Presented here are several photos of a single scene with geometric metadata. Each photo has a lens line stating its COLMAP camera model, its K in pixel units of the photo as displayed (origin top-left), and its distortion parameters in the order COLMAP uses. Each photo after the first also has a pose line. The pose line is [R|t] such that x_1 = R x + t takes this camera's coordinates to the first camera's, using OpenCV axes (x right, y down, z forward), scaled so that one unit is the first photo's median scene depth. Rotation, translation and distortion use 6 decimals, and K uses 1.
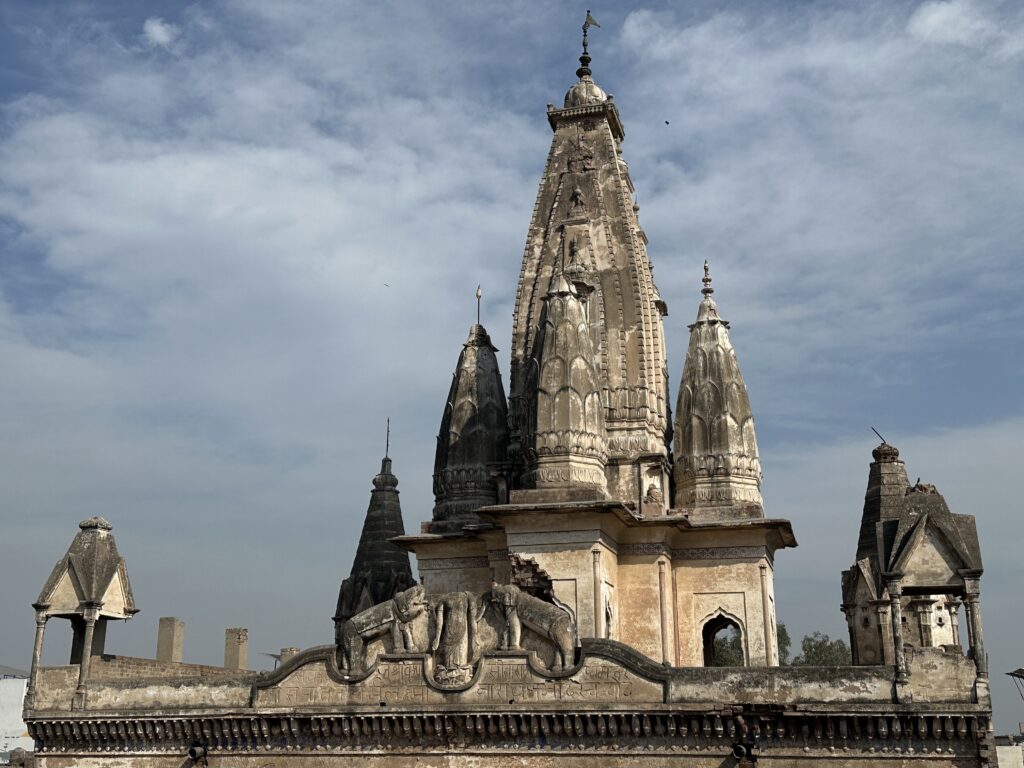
lens RADIAL K [[1160.3, 0, 517.2], [0, 1160.3, 371.7], [0, 0, 1]] dist [0.107730, 0.000000]
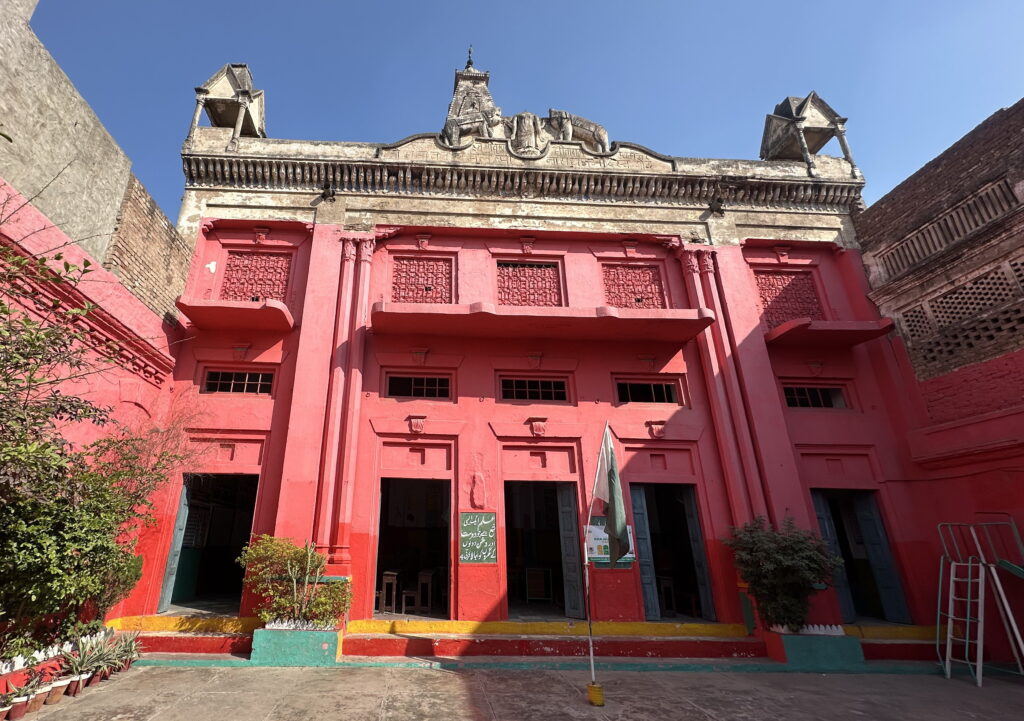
lens RADIAL K [[467.0, 0, 436.6], [0, 467.0, 373.4], [0, 0, 1]] dist [0.000377, -0.000607]
pose [[0.948979, 0.122009, 0.290778, -0.259188], [-0.107834, 0.992084, -0.064349, 0.505612], [-0.296327, 0.029711, 0.954624, 0.418161]]
